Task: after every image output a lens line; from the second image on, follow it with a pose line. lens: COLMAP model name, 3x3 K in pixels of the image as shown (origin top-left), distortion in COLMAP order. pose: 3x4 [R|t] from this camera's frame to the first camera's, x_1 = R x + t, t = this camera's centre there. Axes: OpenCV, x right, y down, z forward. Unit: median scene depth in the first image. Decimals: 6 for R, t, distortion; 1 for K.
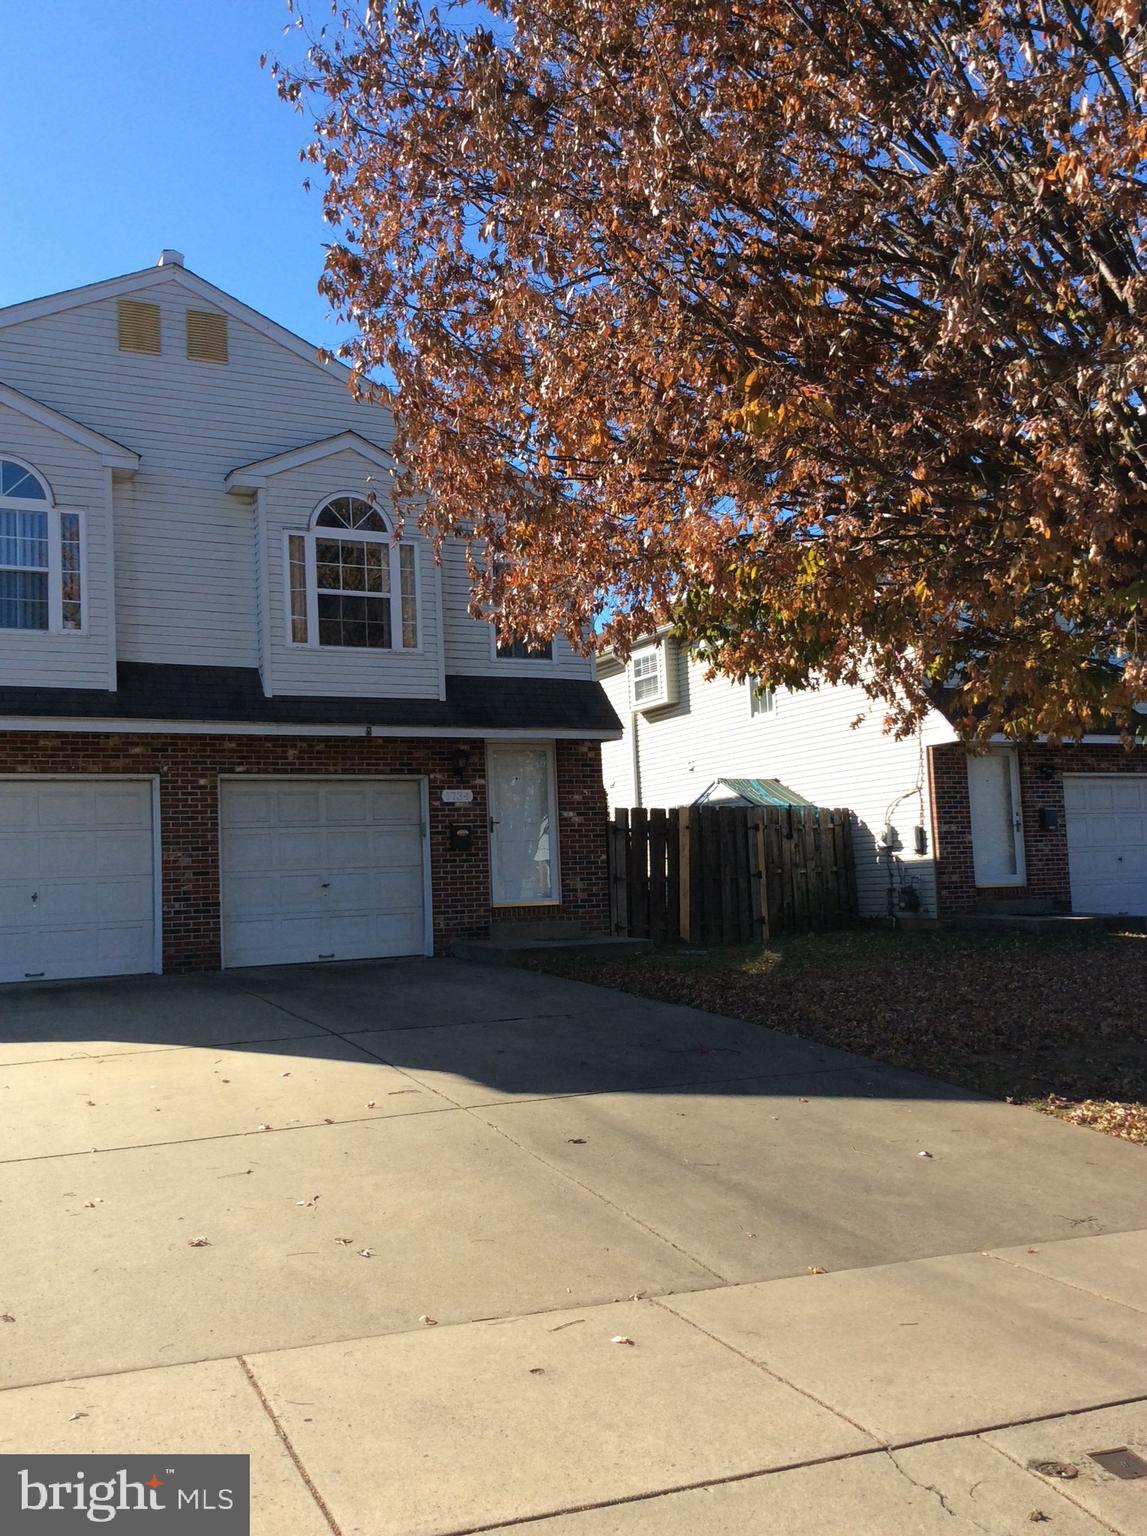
lens RADIAL K [[1371.0, 0, 574.3], [0, 1371.0, 767.6], [0, 0, 1]] dist [0.075234, -0.014937]
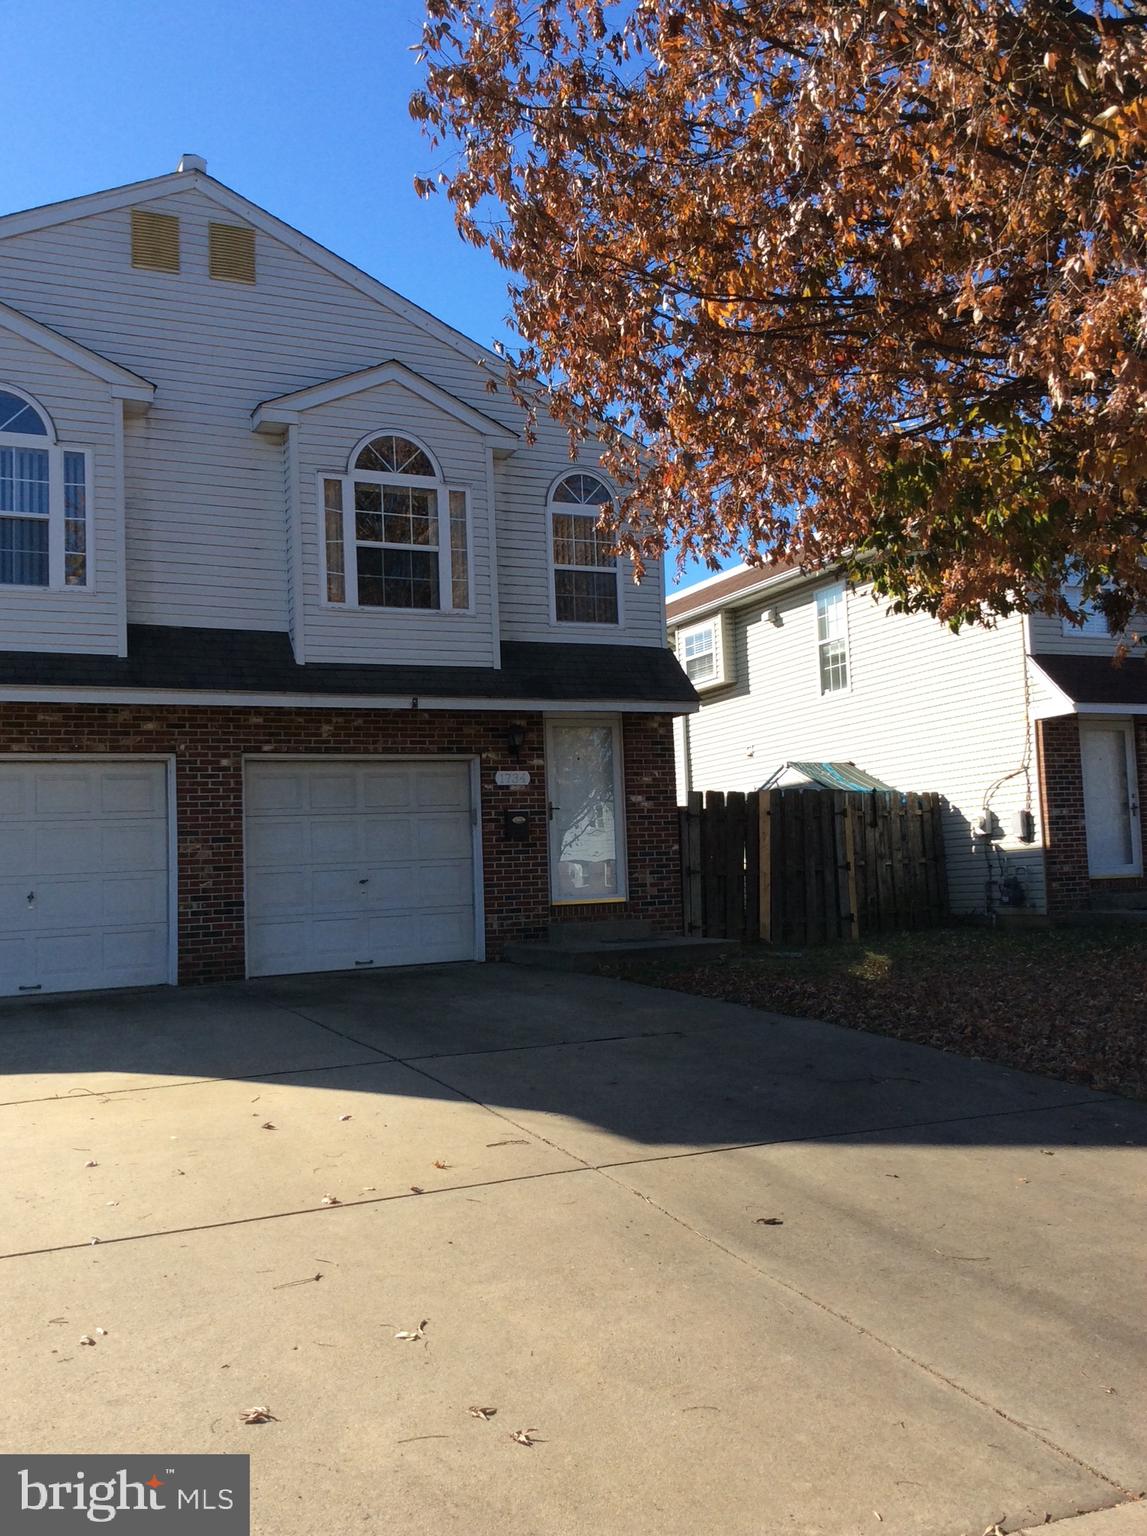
lens RADIAL K [[1322.2, 0, 573.7], [0, 1322.2, 728.2], [0, 0, 1]] dist [0.081830, -0.130709]
pose [[0.999952, -0.008525, 0.004857, -0.053119], [0.008700, 0.999270, -0.037187, 0.021802], [-0.004537, 0.037227, 0.999297, 0.158802]]
